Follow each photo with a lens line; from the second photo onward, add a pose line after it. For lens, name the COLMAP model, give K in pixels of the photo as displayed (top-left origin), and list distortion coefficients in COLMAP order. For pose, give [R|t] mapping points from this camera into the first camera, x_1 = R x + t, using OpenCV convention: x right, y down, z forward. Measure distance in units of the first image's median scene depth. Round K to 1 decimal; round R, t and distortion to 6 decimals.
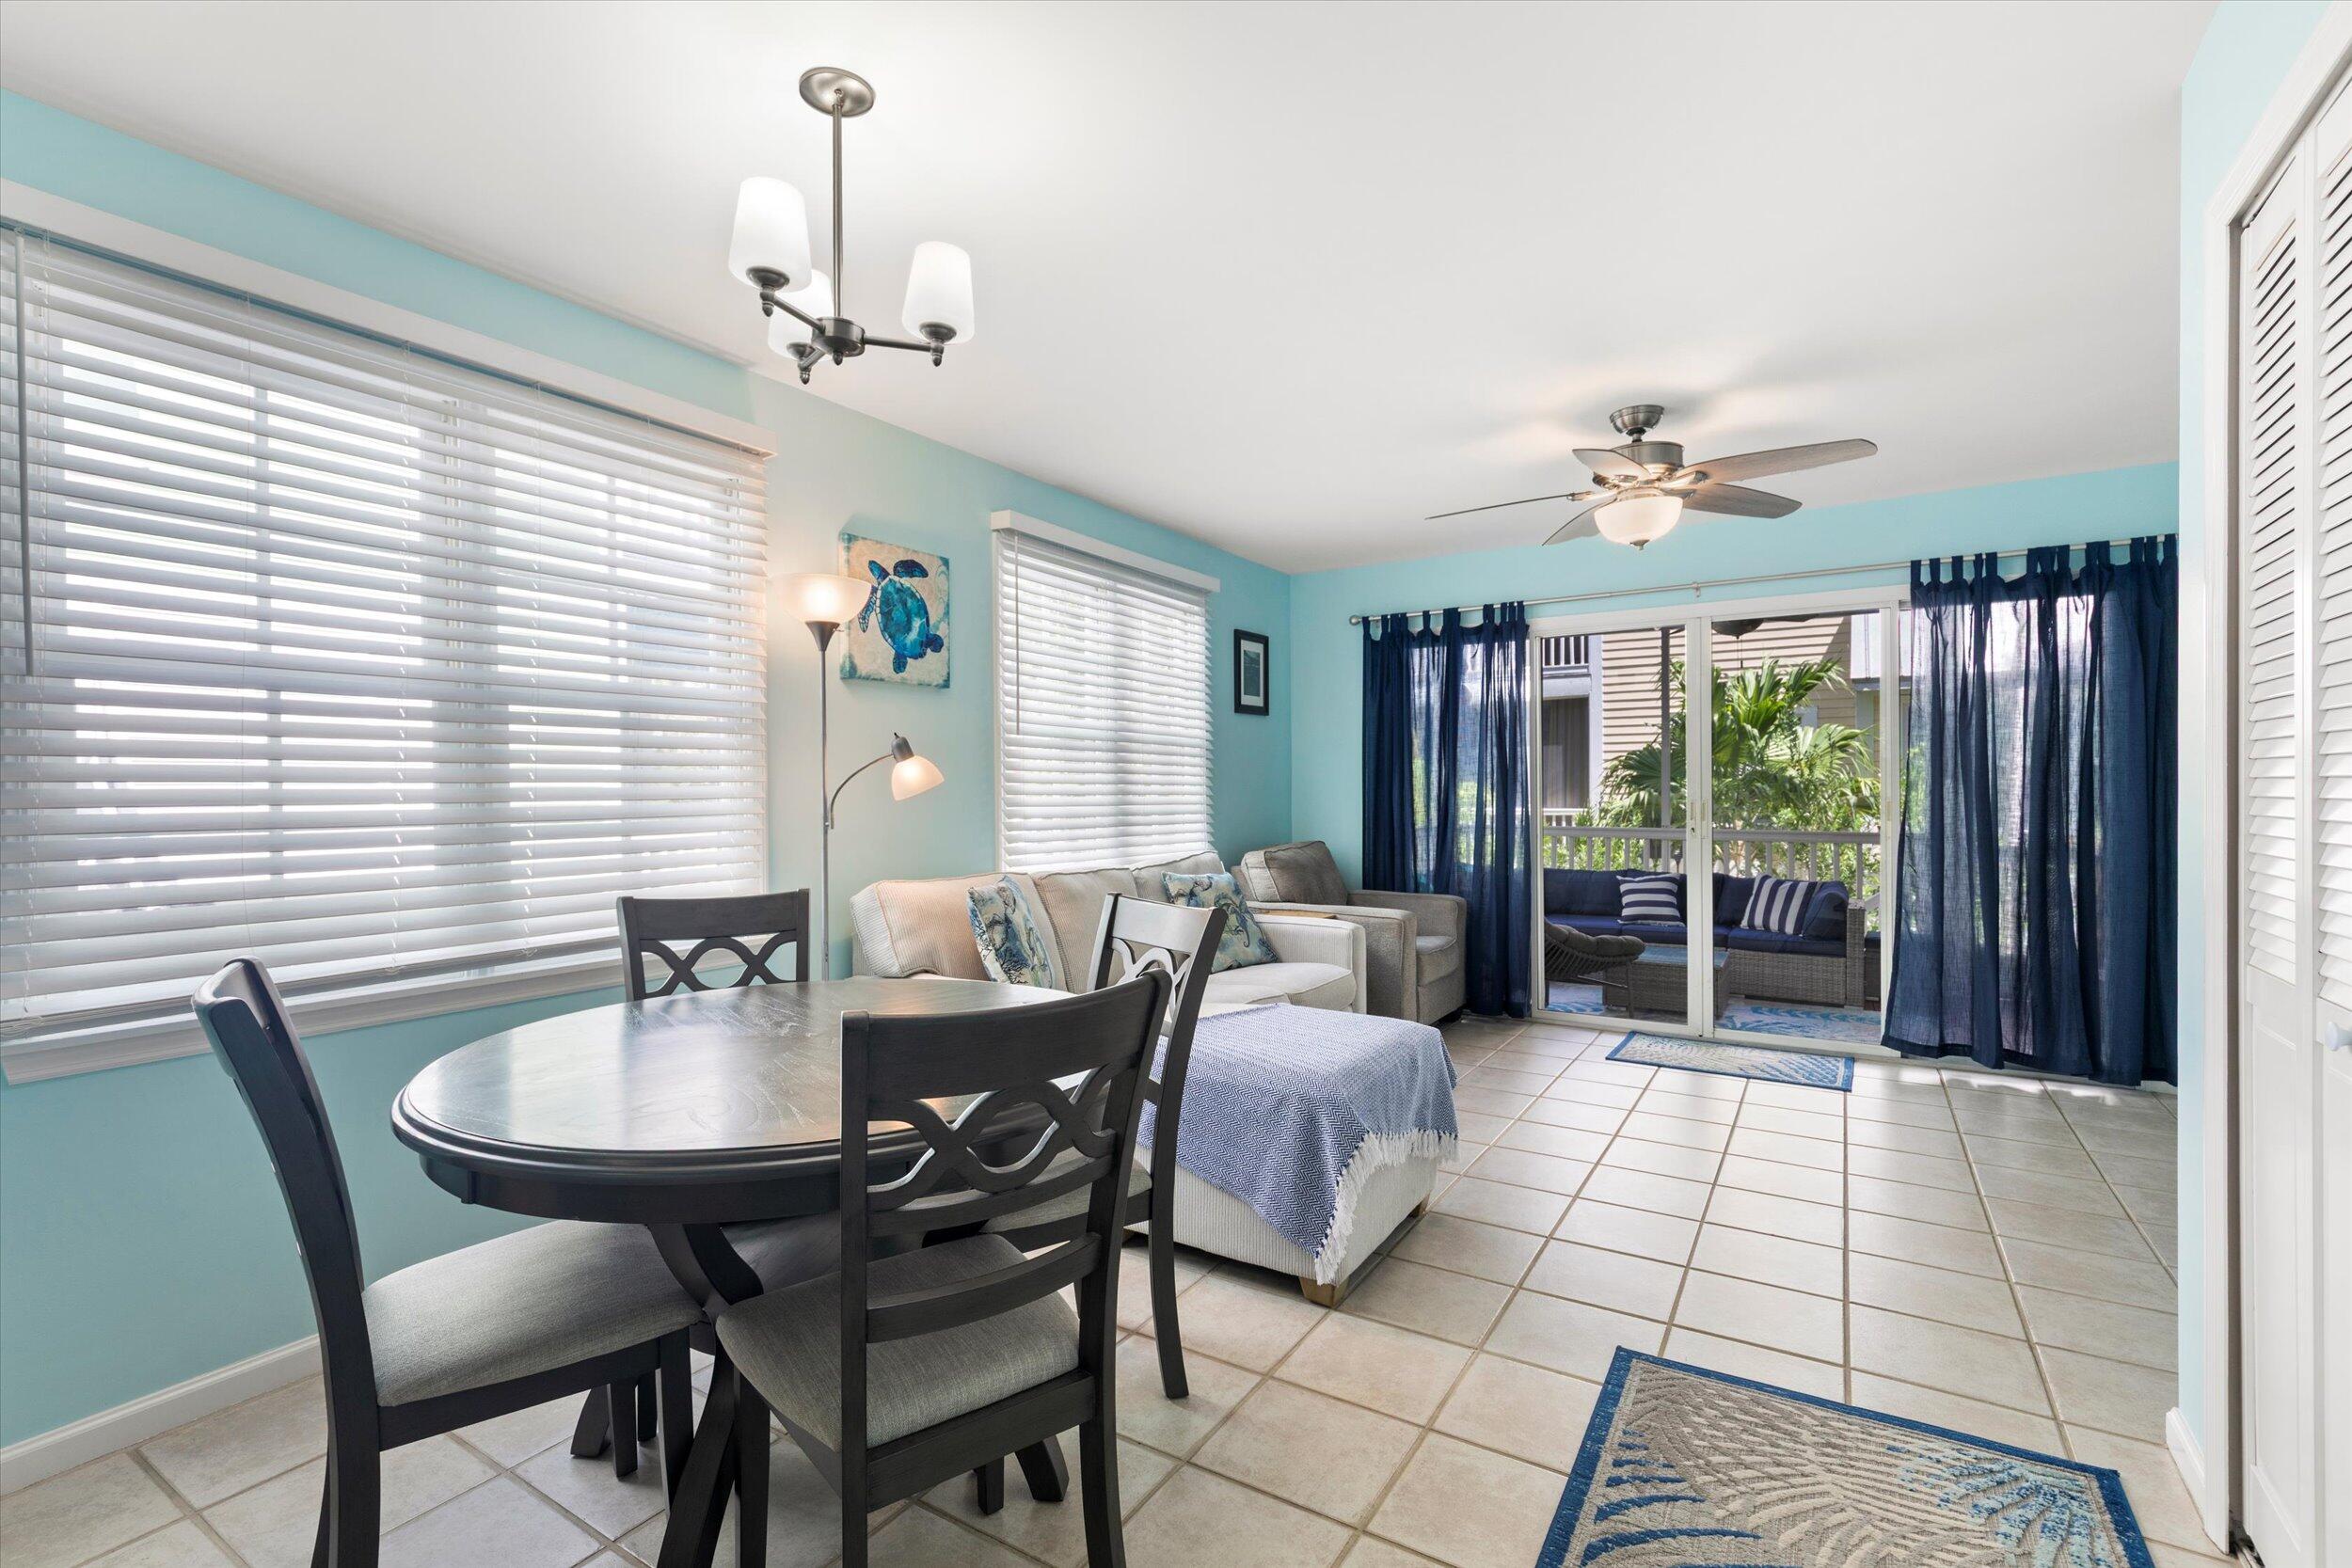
lens RADIAL K [[1074.6, 0, 1163.5], [0, 1074.6, 785.7], [0, 0, 1]] dist [0.011109, -0.004421]
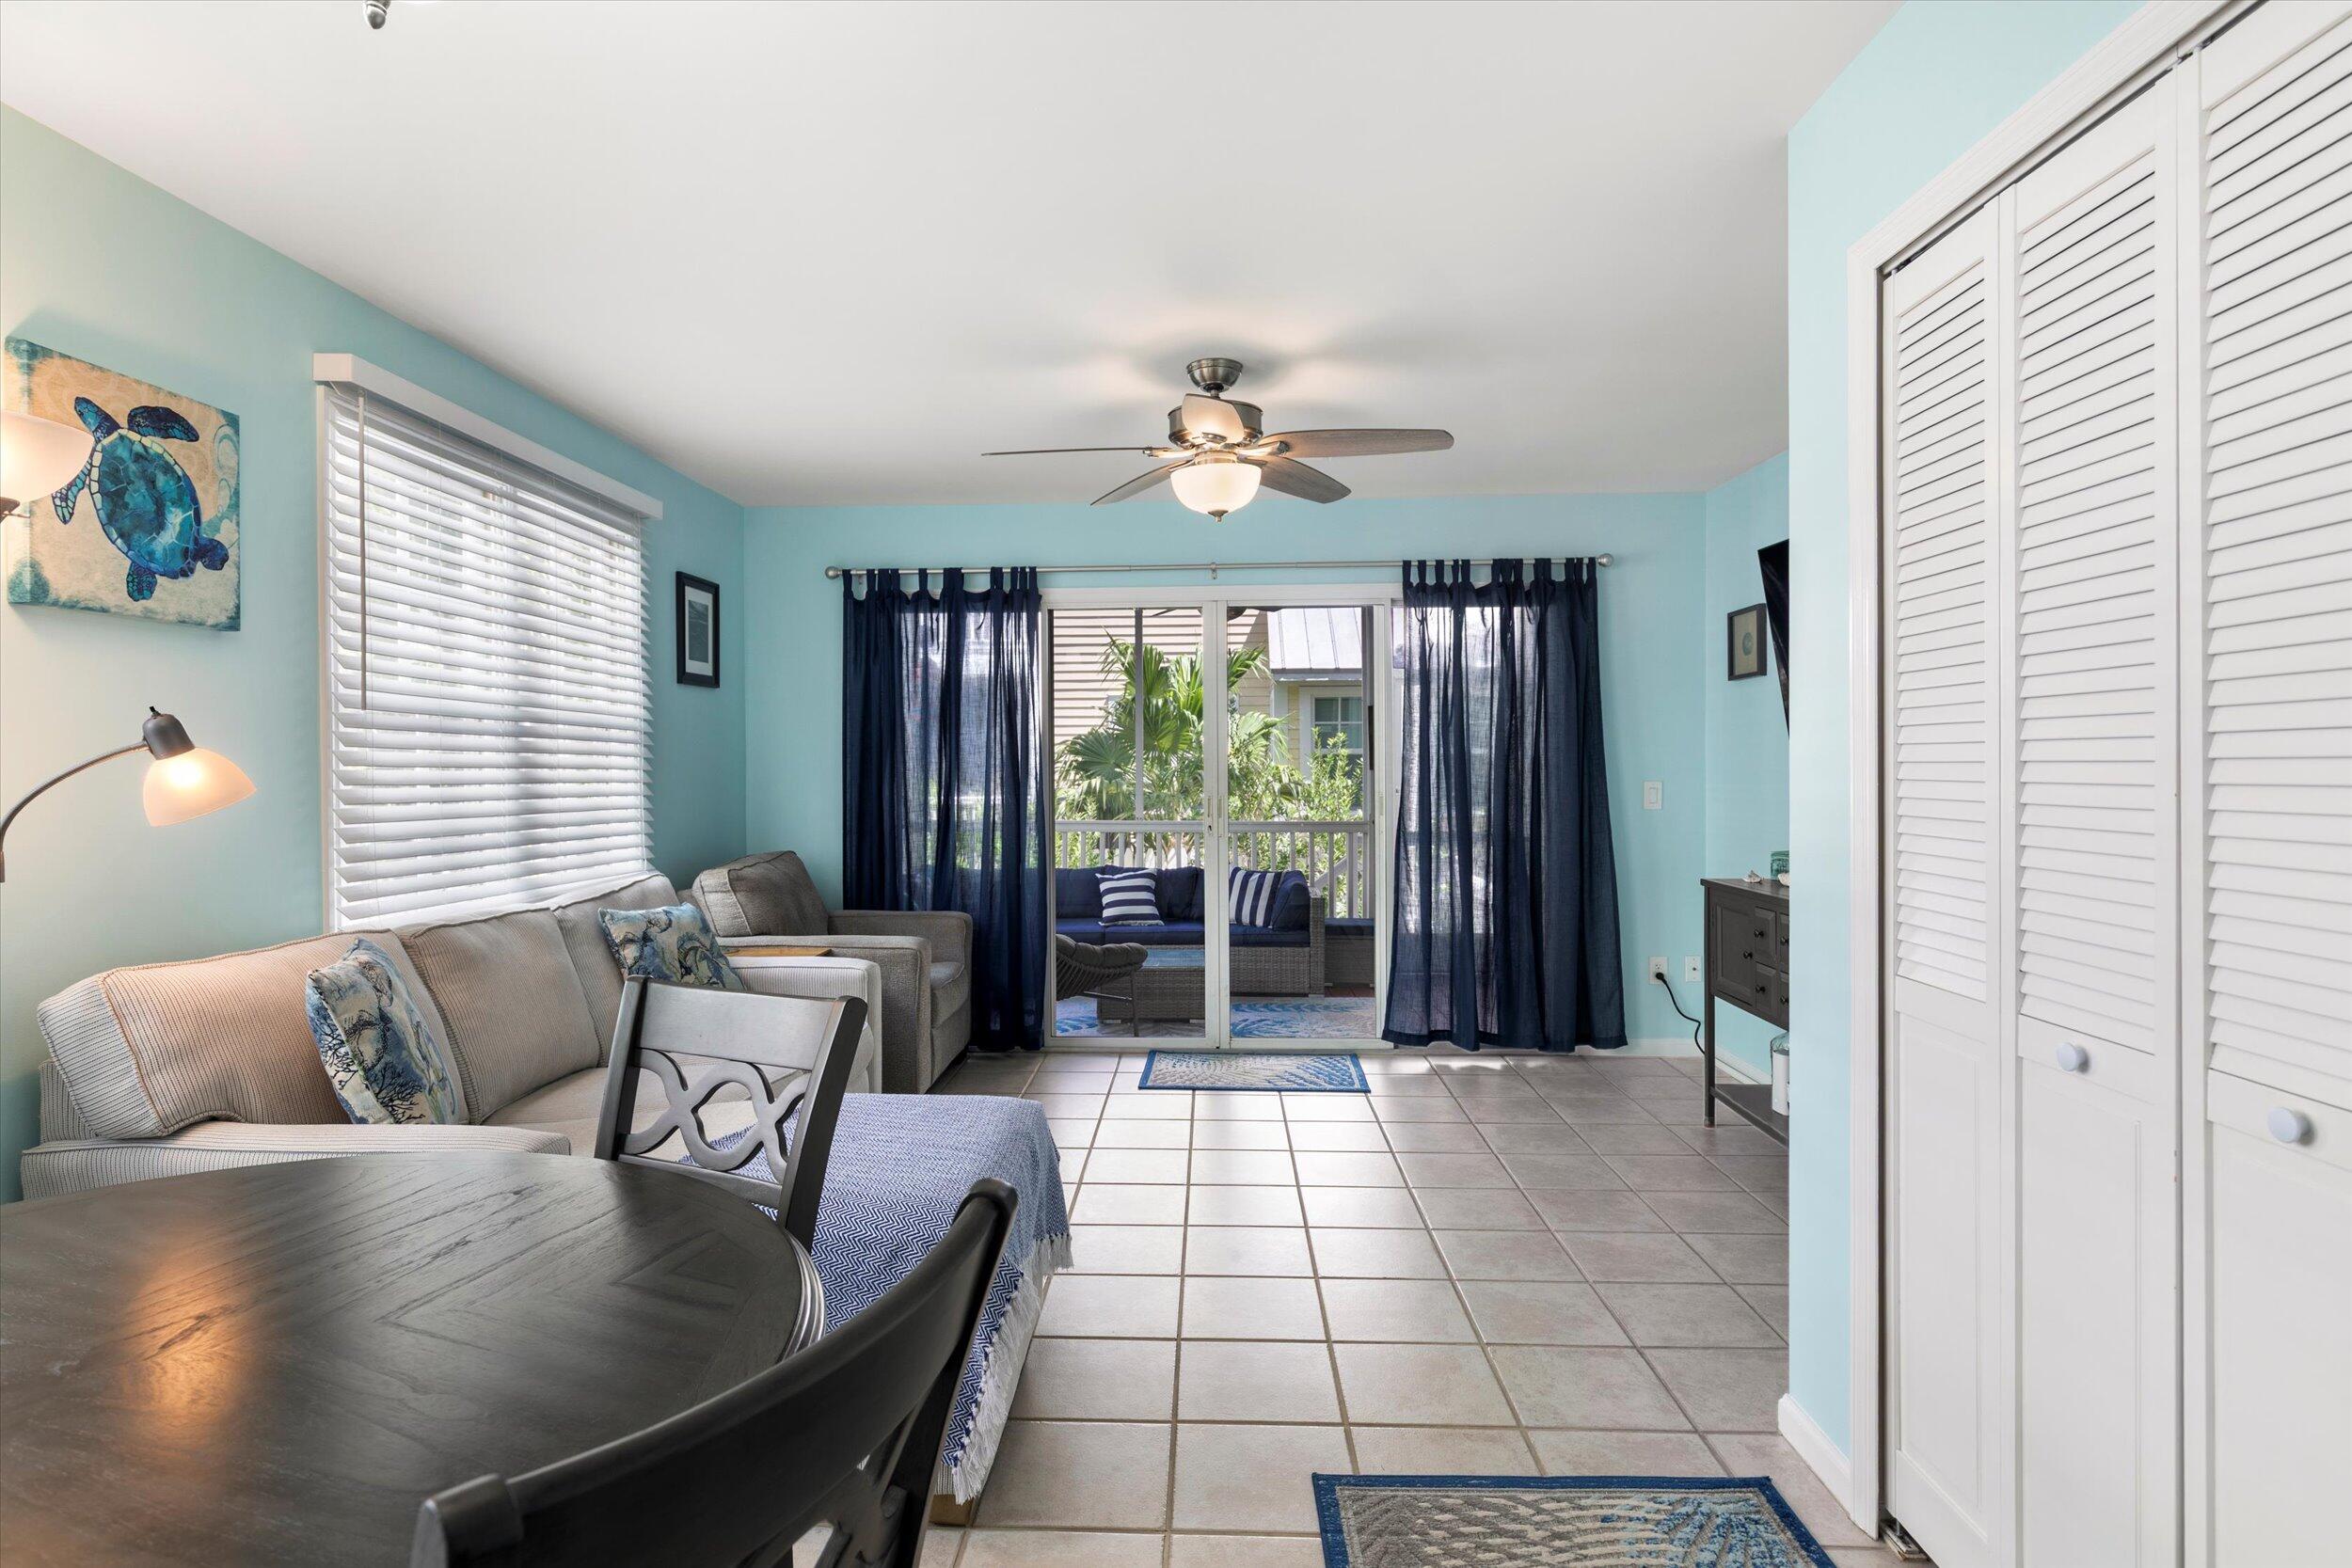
lens RADIAL K [[1191.0, 0, 1160.6], [0, 1191.0, 774.6], [0, 0, 1]] dist [-0.002437, 0.000687]
pose [[0.866841, -0.002045, 0.498581, -0.076332], [-0.001942, 0.999970, 0.007478, -0.014656], [-0.498582, -0.007450, 0.866811, 0.147473]]
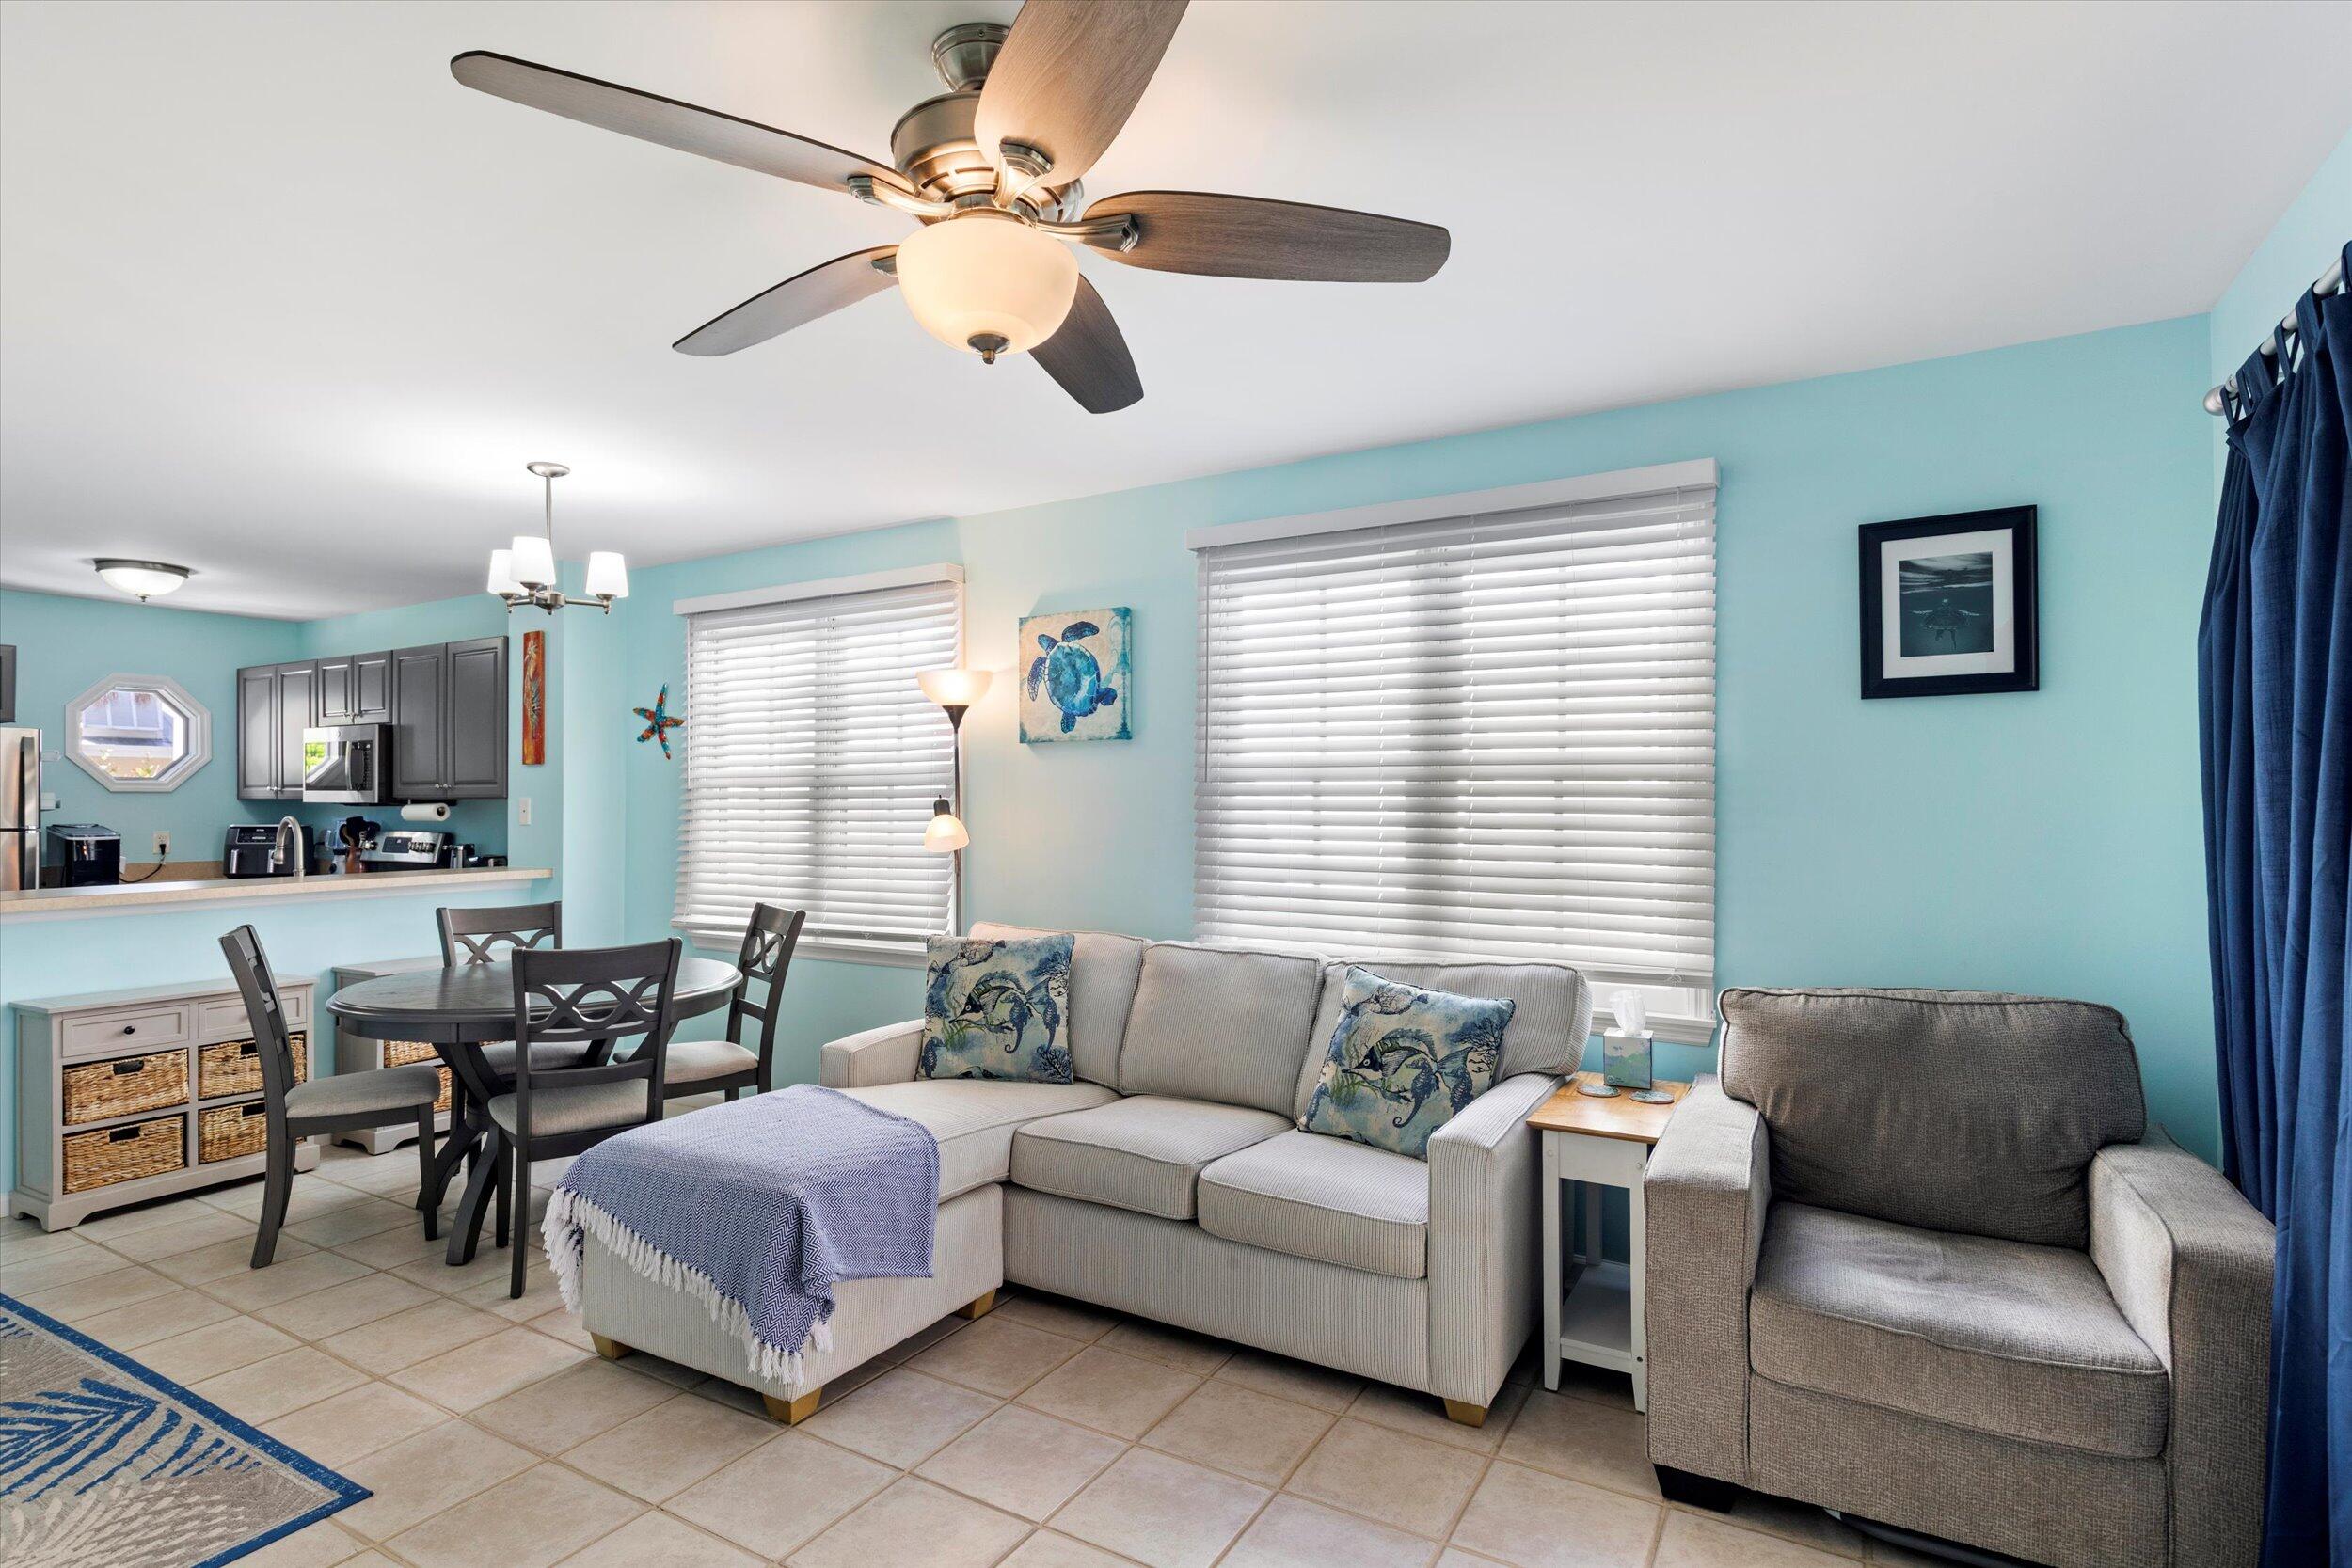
lens RADIAL K [[1191.0, 0, 1162.0], [0, 1191.0, 791.4], [0, 0, 1]] dist [-0.002437, 0.000687]
pose [[0.030034, -0.003025, -0.999544, 0.798588], [0.006321, 0.999976, -0.002836, -0.035950], [0.999529, -0.006233, 0.030052, 0.903924]]
